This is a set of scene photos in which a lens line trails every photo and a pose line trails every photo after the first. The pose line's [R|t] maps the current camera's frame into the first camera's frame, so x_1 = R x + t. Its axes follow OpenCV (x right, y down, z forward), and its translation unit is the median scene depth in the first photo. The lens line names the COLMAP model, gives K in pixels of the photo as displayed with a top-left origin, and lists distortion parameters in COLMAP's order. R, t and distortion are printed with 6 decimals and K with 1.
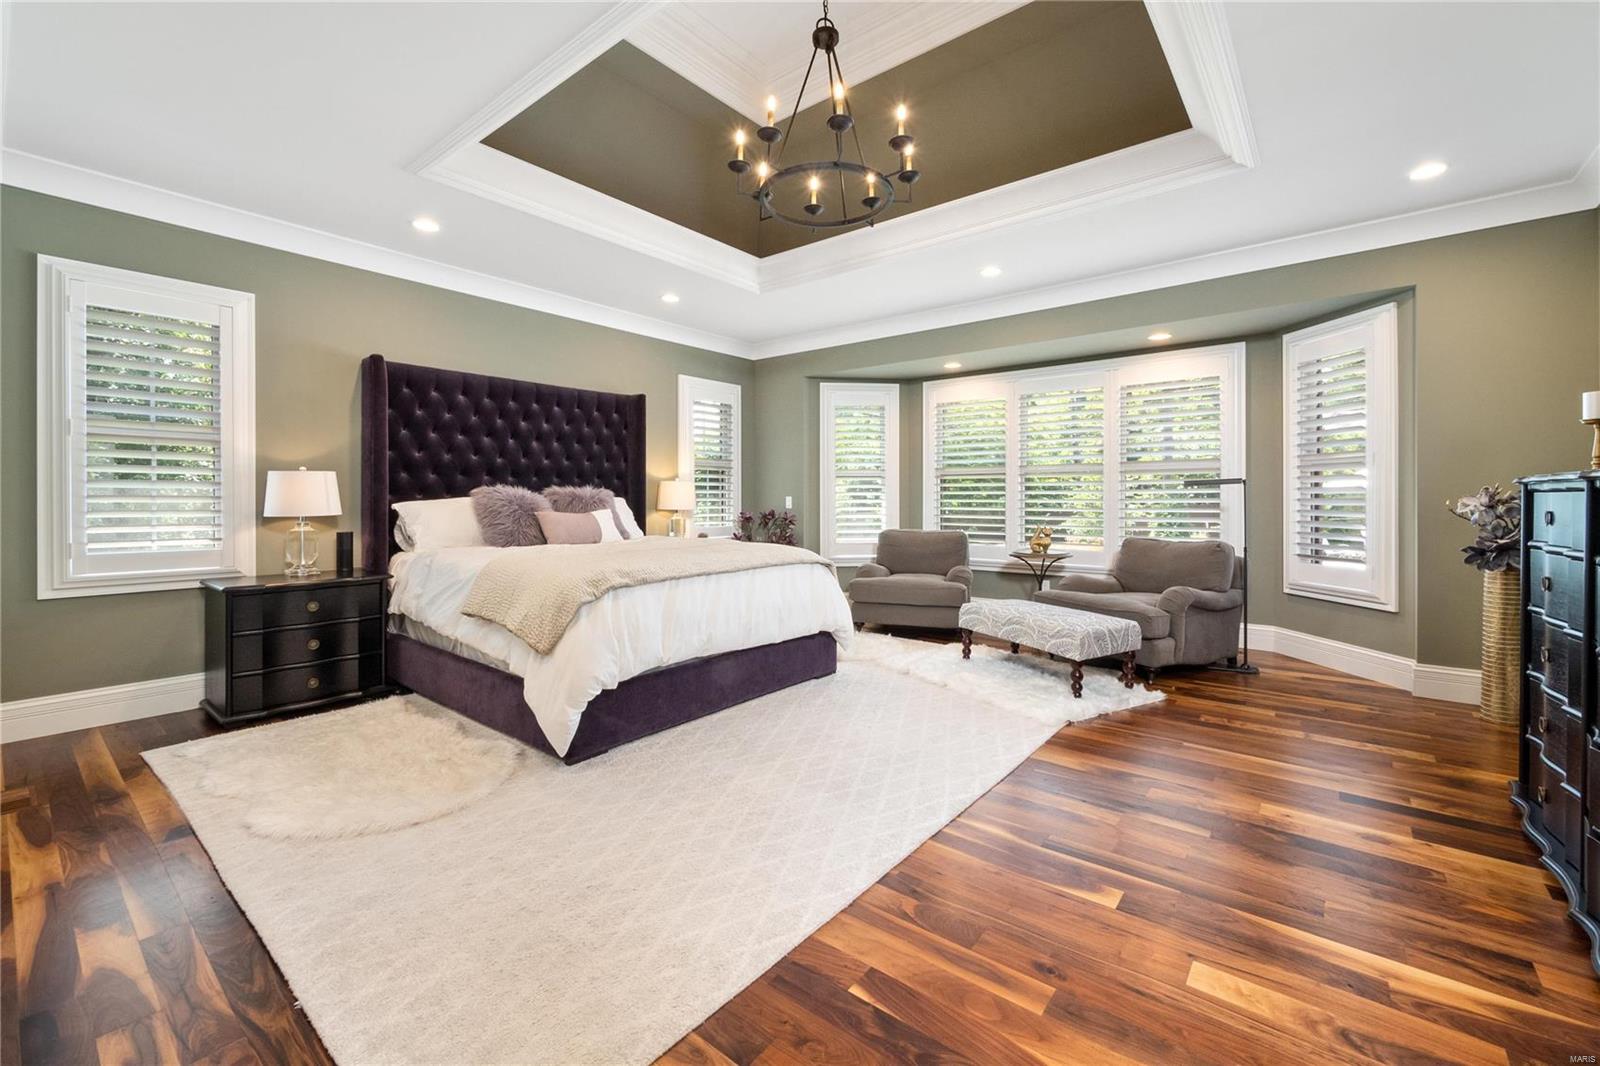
lens RADIAL K [[656.0, 0, 815.6], [0, 656.0, 501.9], [0, 0, 1]] dist [0.012782, -0.009938]
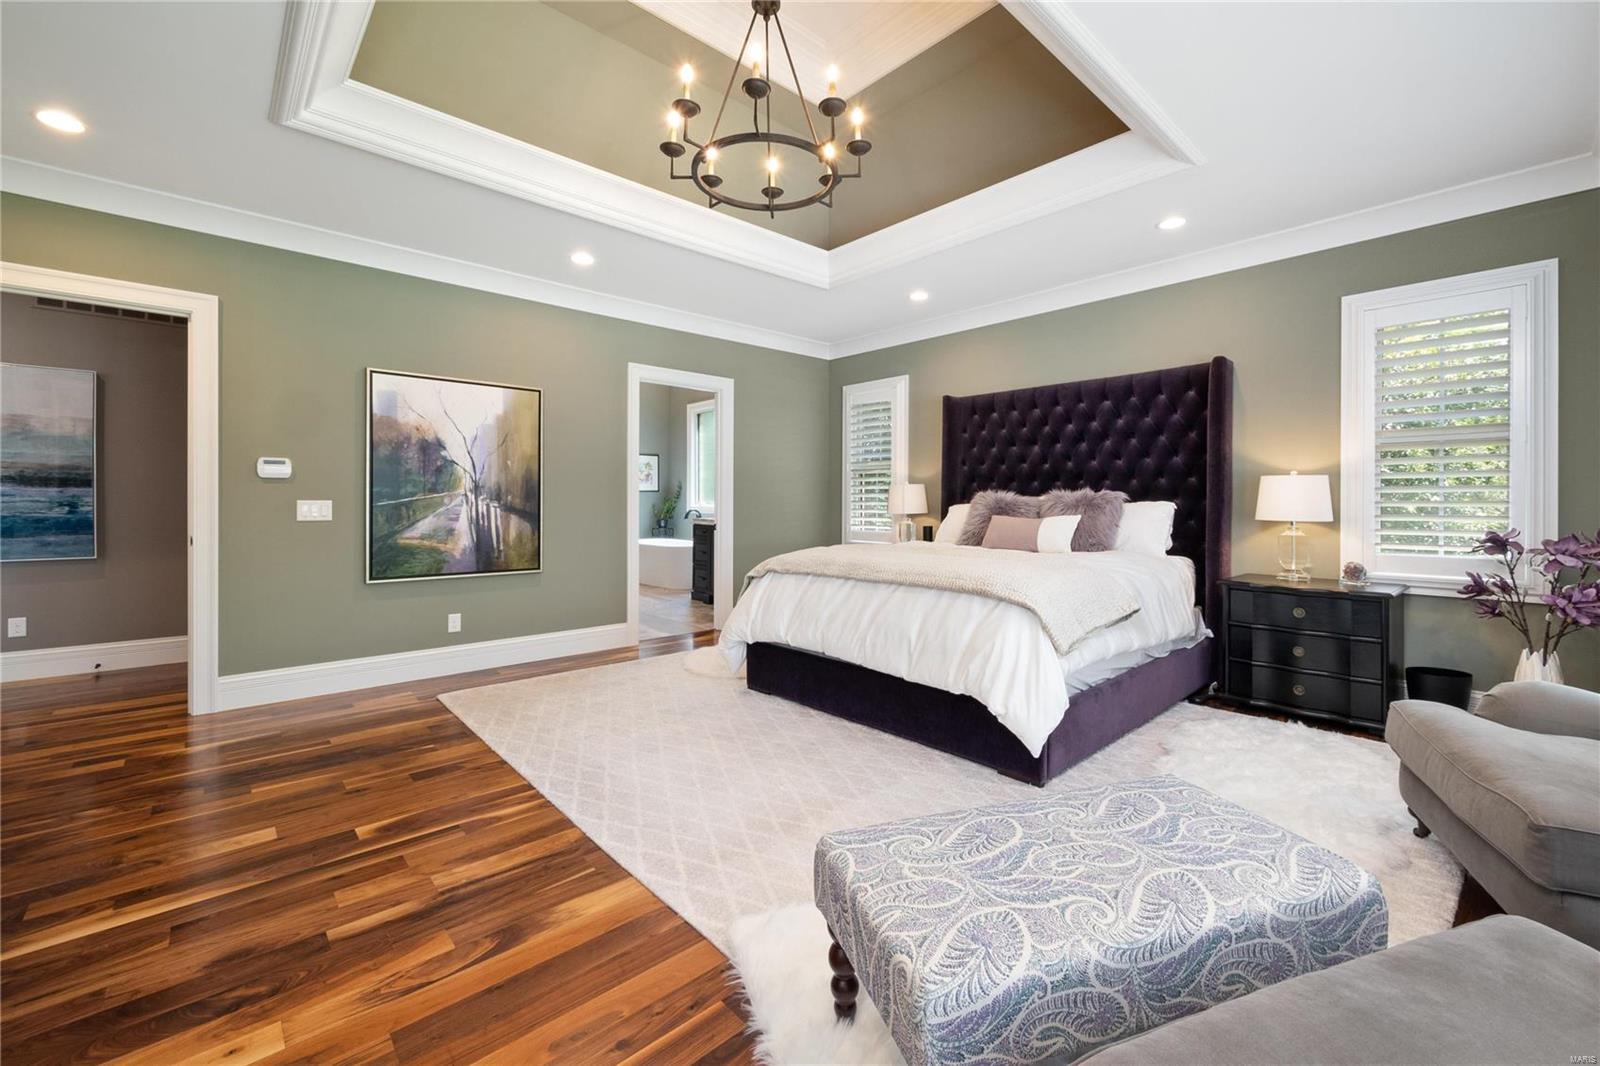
lens RADIAL K [[656.0, 0, 815.6], [0, 656.0, 501.9], [0, 0, 1]] dist [0.012782, -0.009938]
pose [[-0.154901, 0.003260, -0.987925, 0.914263], [-0.007563, 0.999961, 0.004485, -0.012081], [0.987901, 0.008166, -0.154870, 1.207385]]
